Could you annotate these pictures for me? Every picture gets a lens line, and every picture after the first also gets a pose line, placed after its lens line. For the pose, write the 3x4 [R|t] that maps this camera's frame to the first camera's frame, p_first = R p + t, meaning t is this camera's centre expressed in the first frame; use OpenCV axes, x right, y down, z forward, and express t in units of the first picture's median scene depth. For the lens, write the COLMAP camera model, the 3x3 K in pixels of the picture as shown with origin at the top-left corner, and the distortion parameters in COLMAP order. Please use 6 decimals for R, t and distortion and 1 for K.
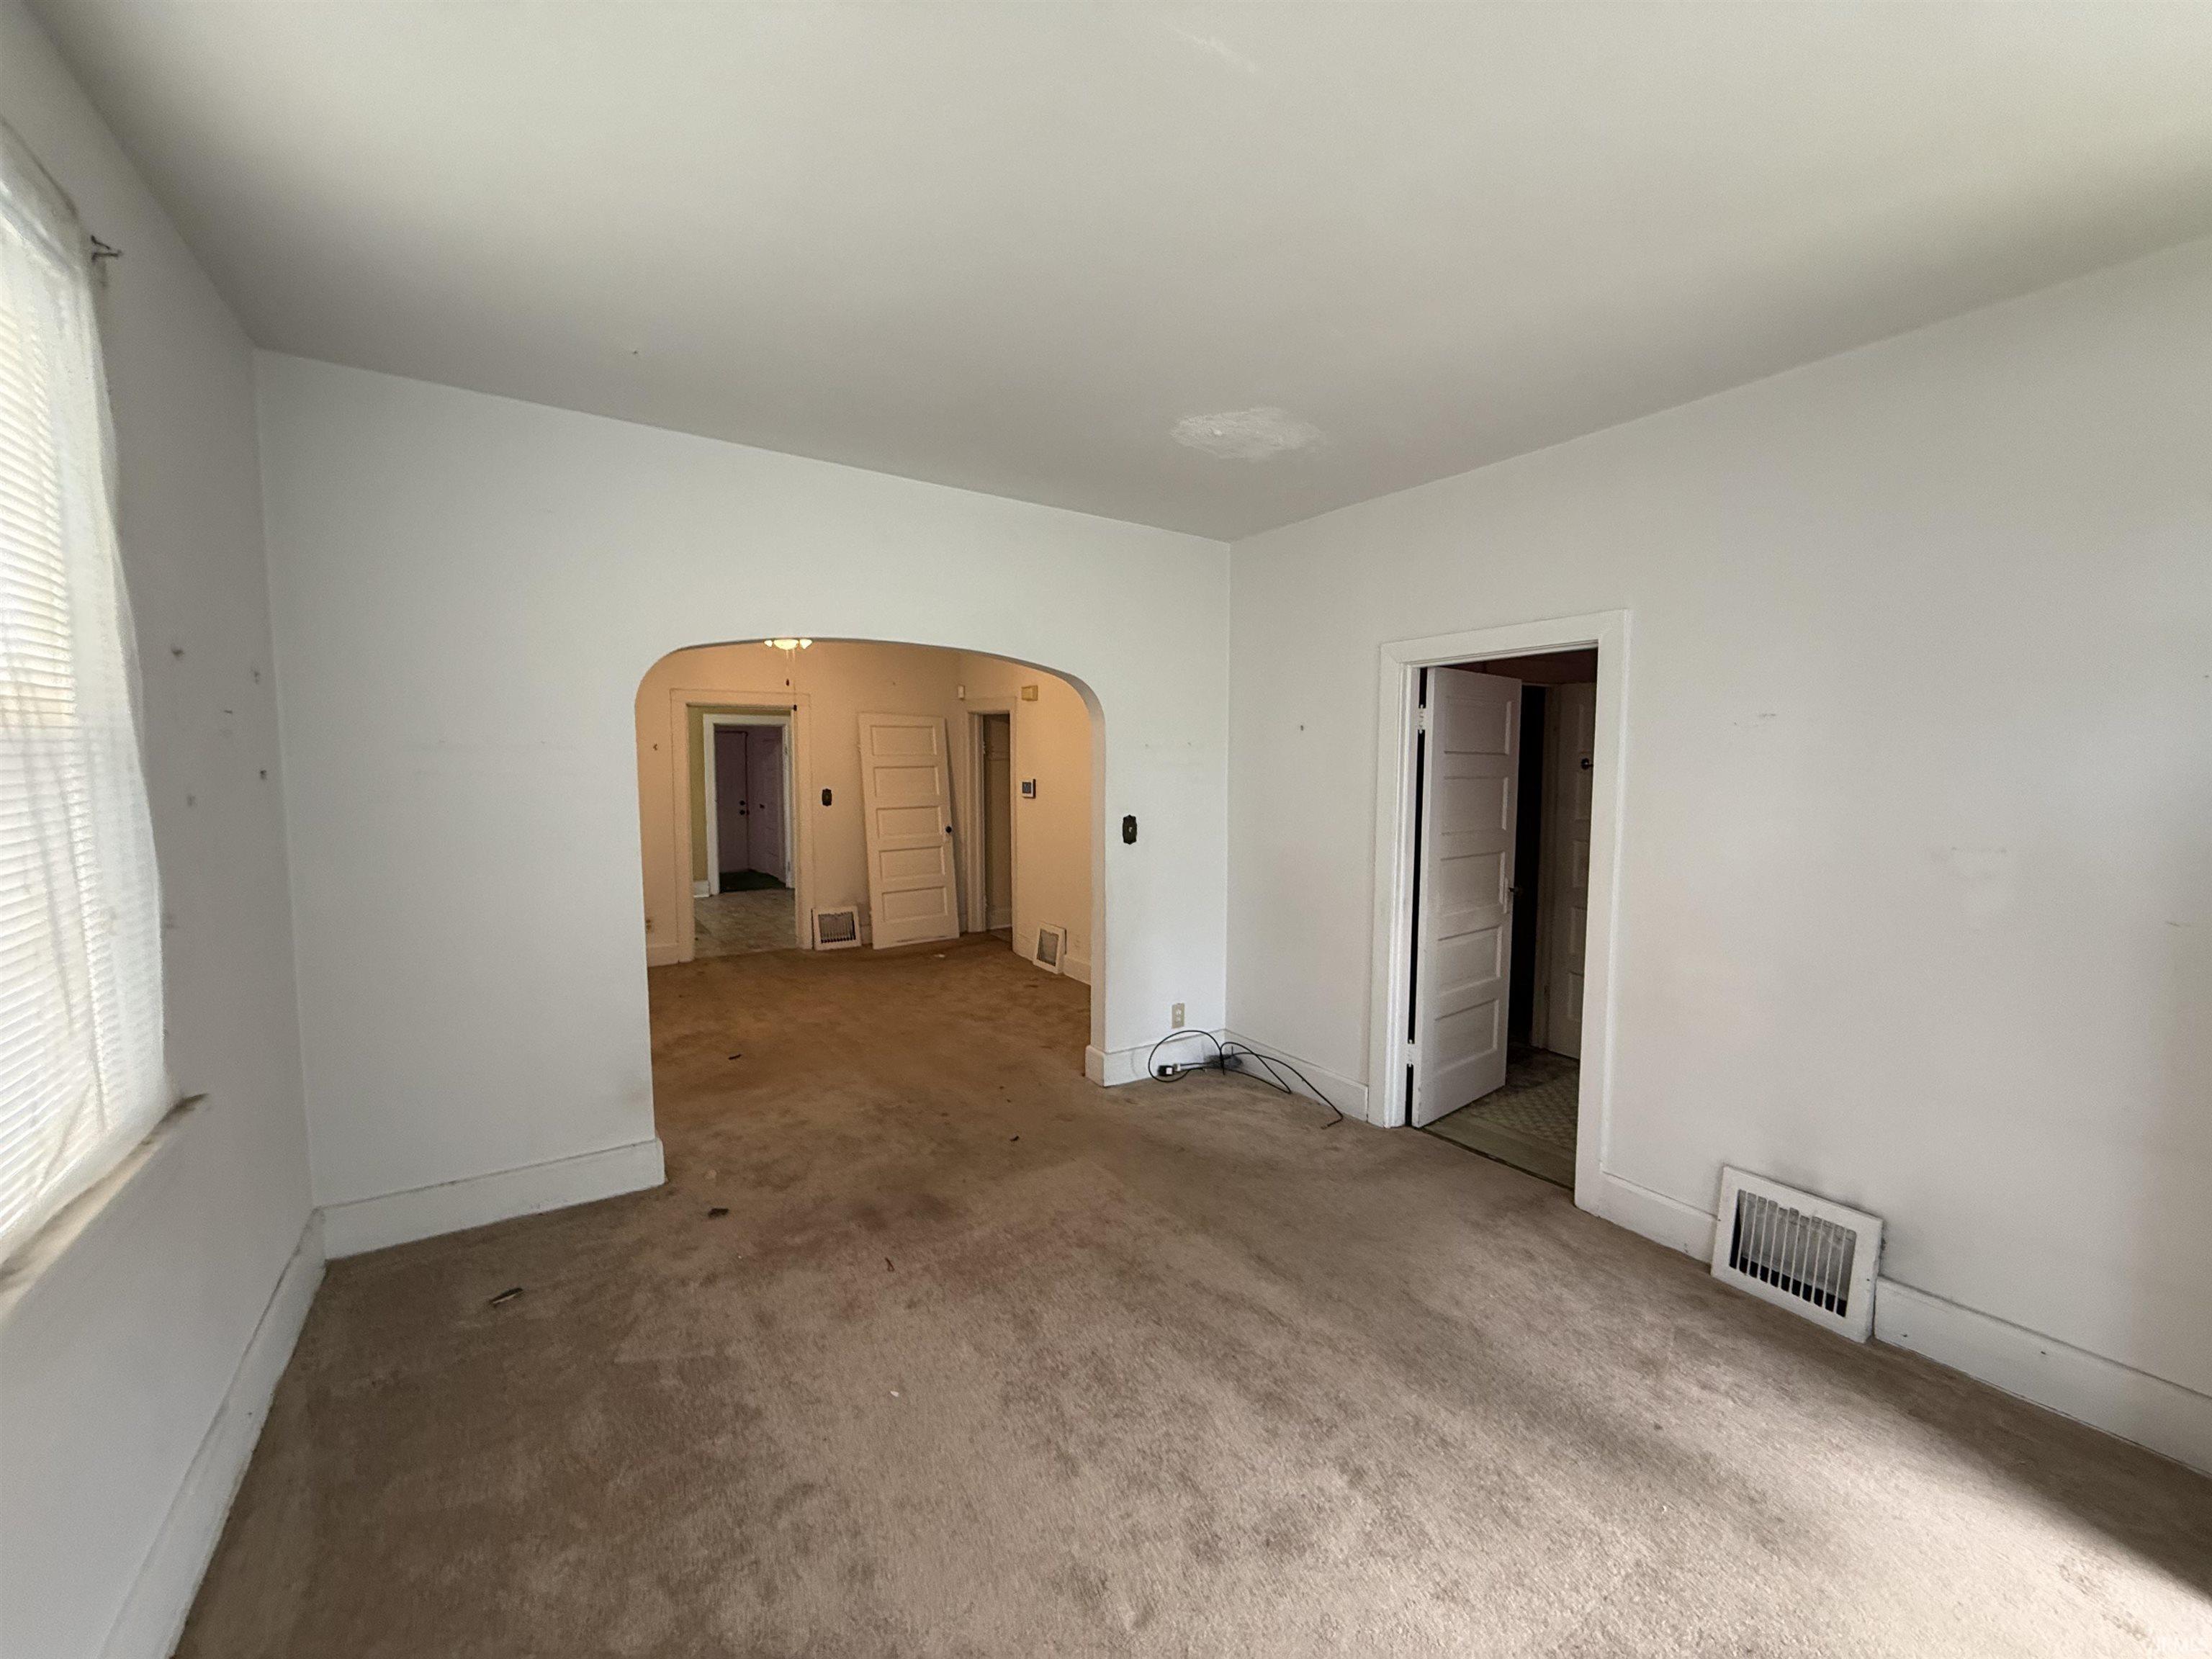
lens RADIAL K [[888.9, 0, 1102.8], [0, 888.9, 840.6], [0, 0, 1]] dist [-0.001661, -0.000249]
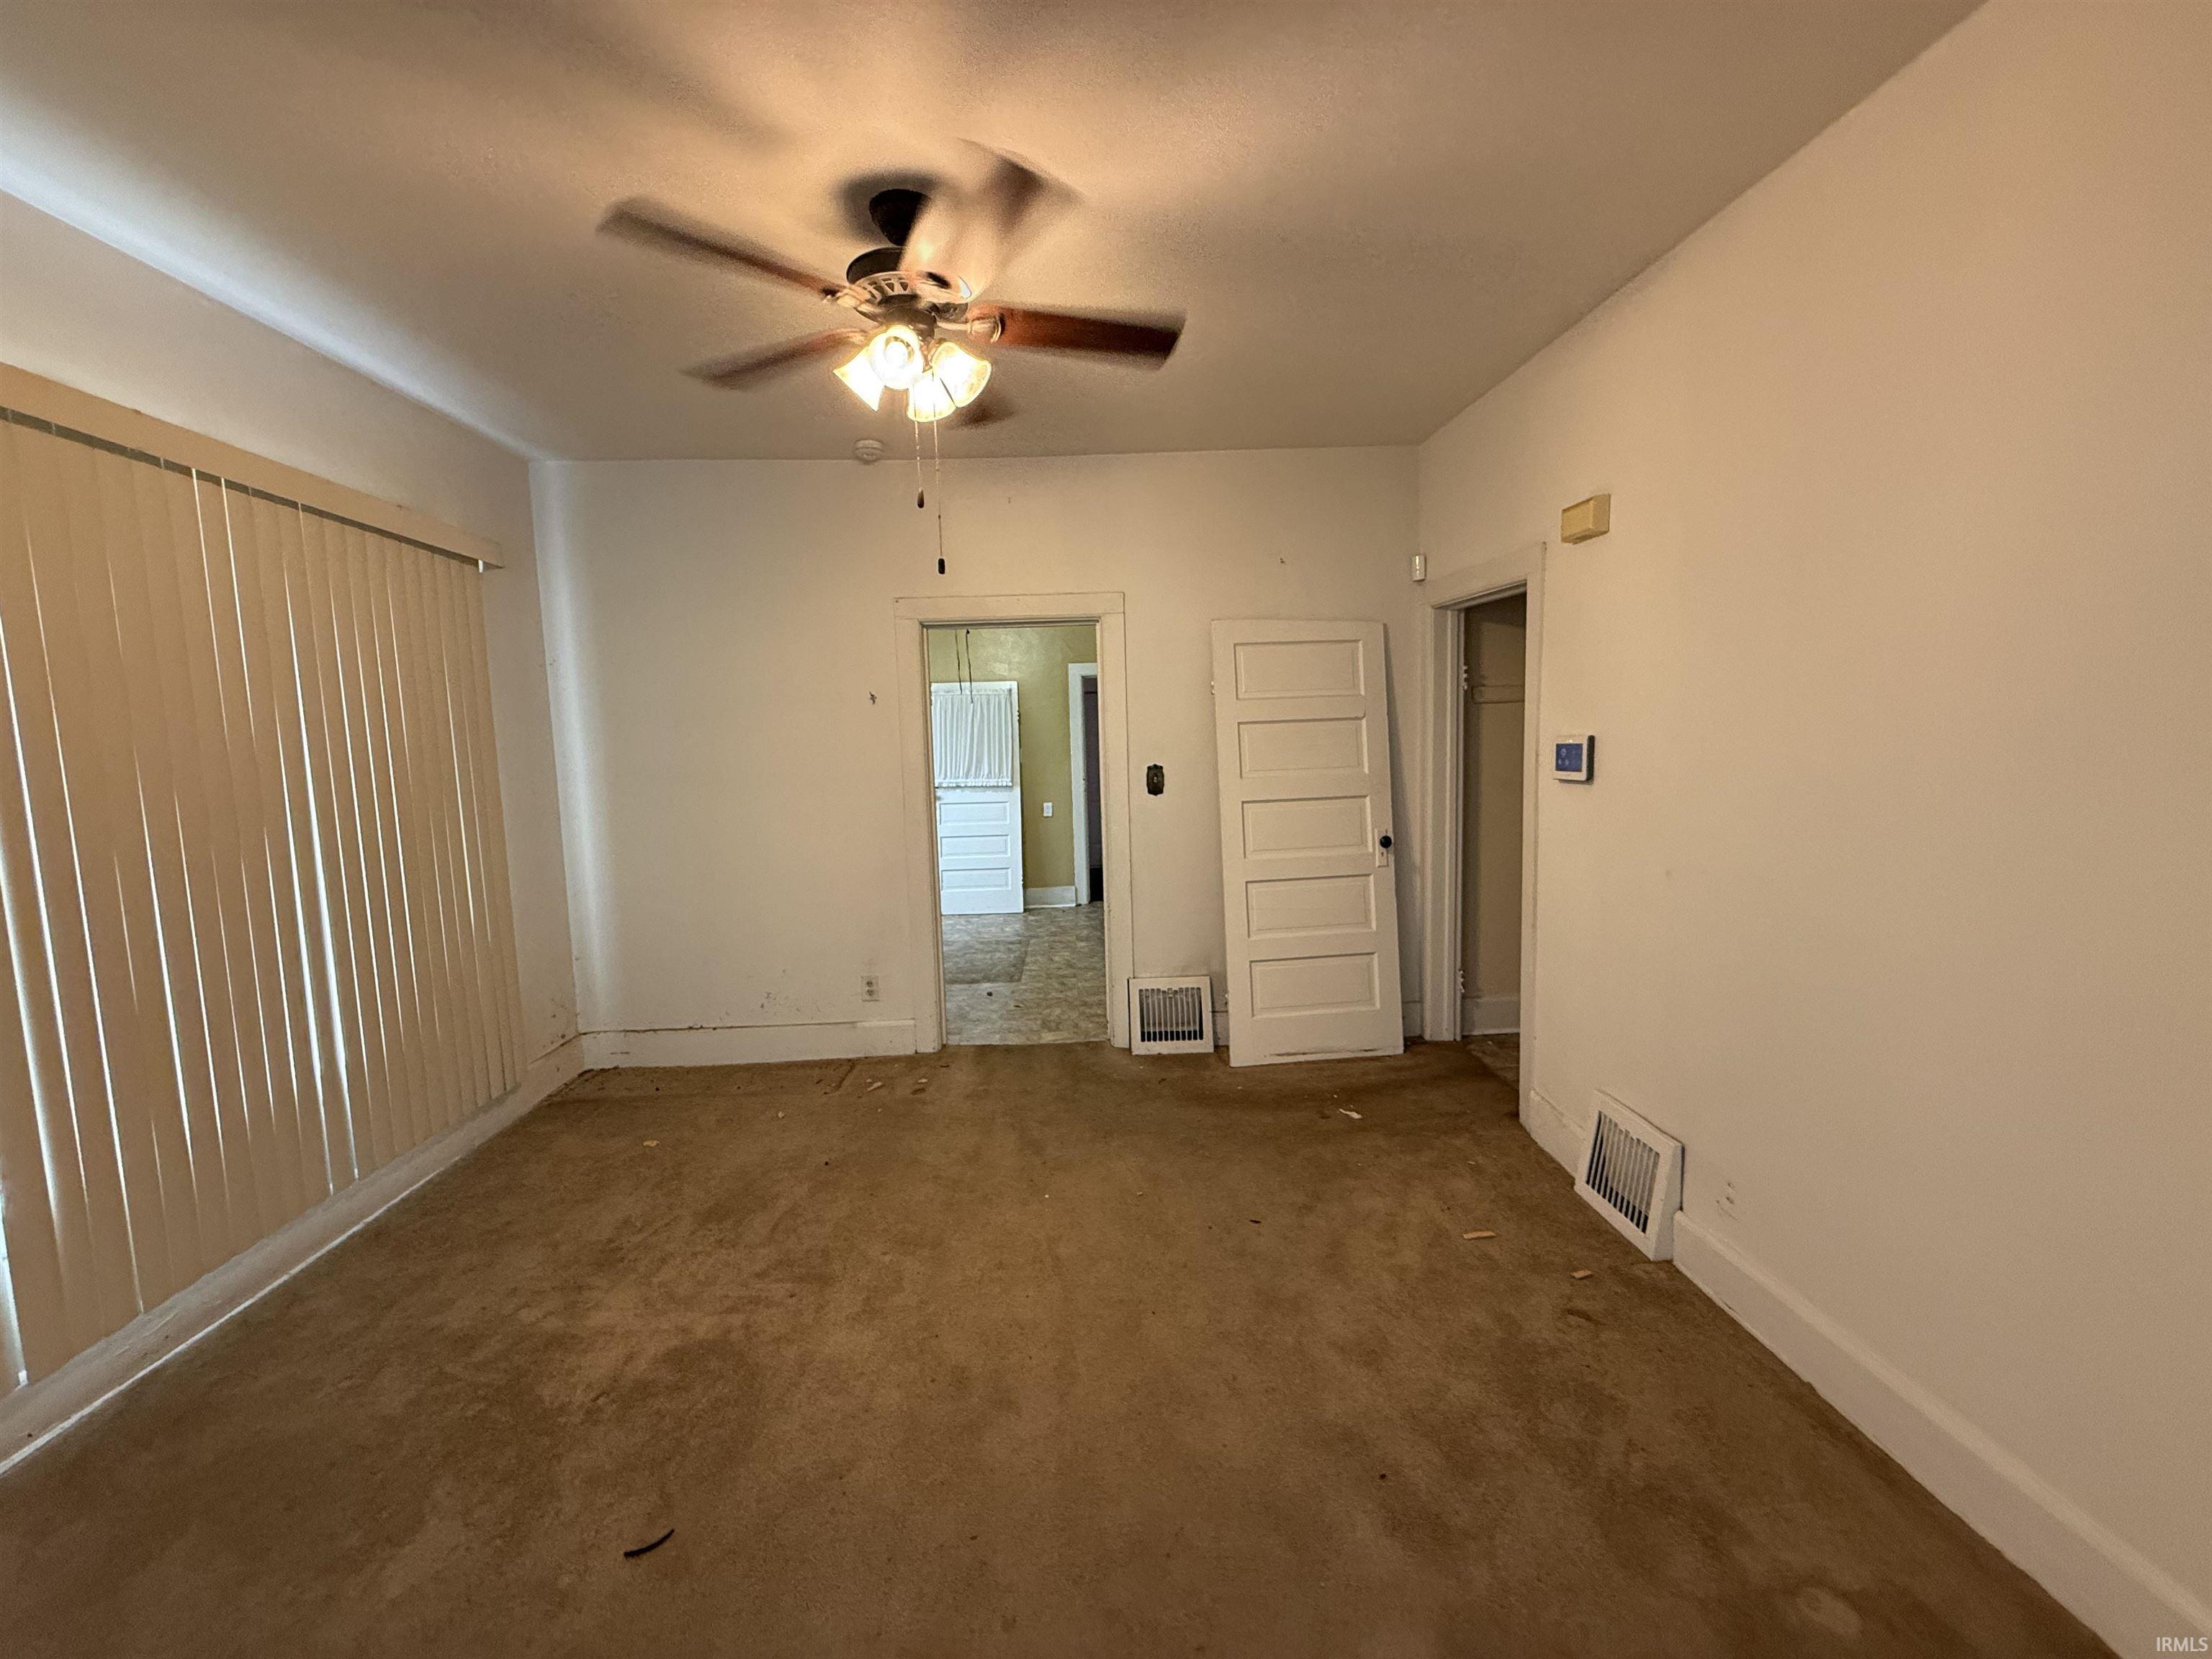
lens RADIAL K [[888.9, 0, 1095.0], [0, 888.9, 827.4], [0, 0, 1]] dist [-0.001661, -0.000249]
pose [[0.857391, 0.025899, -0.514013, -0.058078], [-0.015576, 0.999581, 0.024384, -0.031903], [0.514430, -0.012900, 0.857436, 0.505151]]
